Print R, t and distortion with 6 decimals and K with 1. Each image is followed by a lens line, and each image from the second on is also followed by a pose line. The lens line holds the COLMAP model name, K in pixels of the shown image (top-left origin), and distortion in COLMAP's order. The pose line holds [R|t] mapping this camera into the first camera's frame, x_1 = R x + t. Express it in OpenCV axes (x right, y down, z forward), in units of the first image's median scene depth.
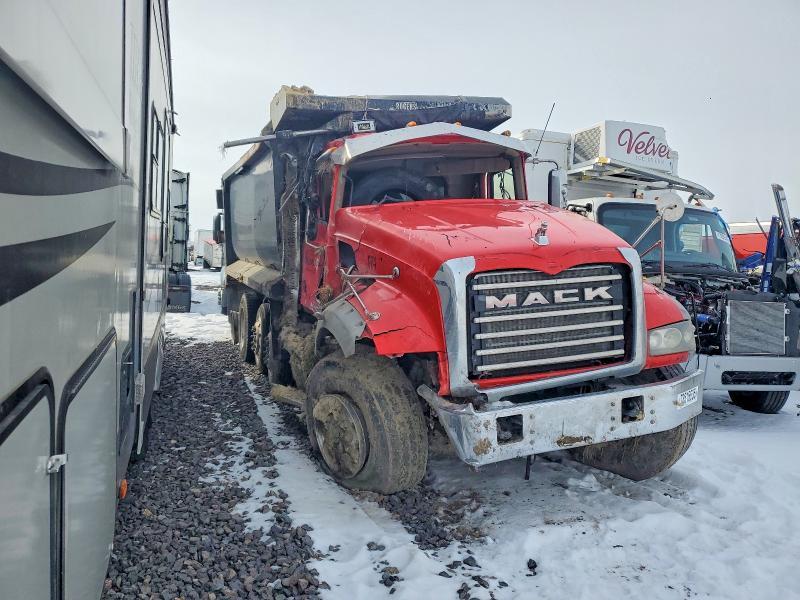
lens RADIAL K [[633.5, 0, 400.0], [0, 633.5, 300.0], [0, 0, 1]] dist [-0.005665, -0.008259]
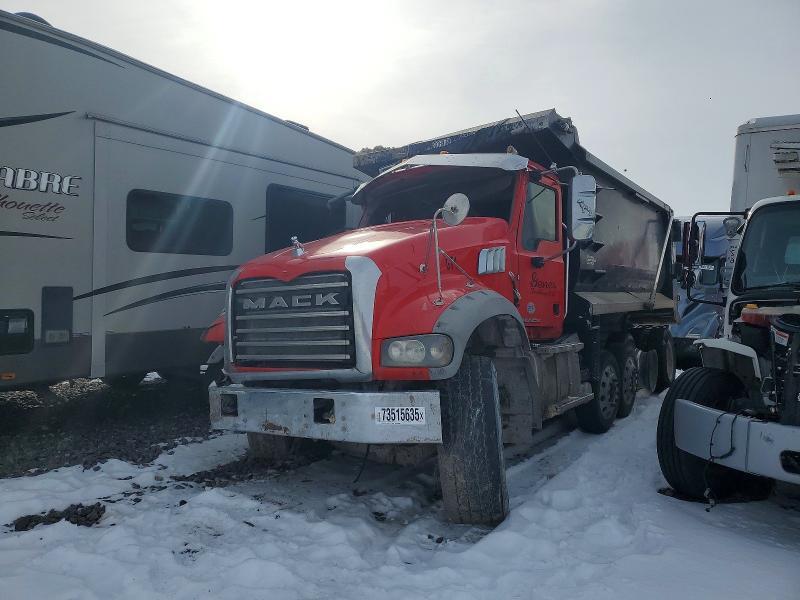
lens RADIAL K [[633.5, 0, 400.0], [0, 633.5, 300.0], [0, 0, 1]] dist [-0.005665, -0.008259]
pose [[0.592572, -0.004446, -0.805506, 1.273831], [-0.073291, 0.995539, -0.059412, 0.046029], [0.802177, 0.094242, 0.589602, 0.483632]]
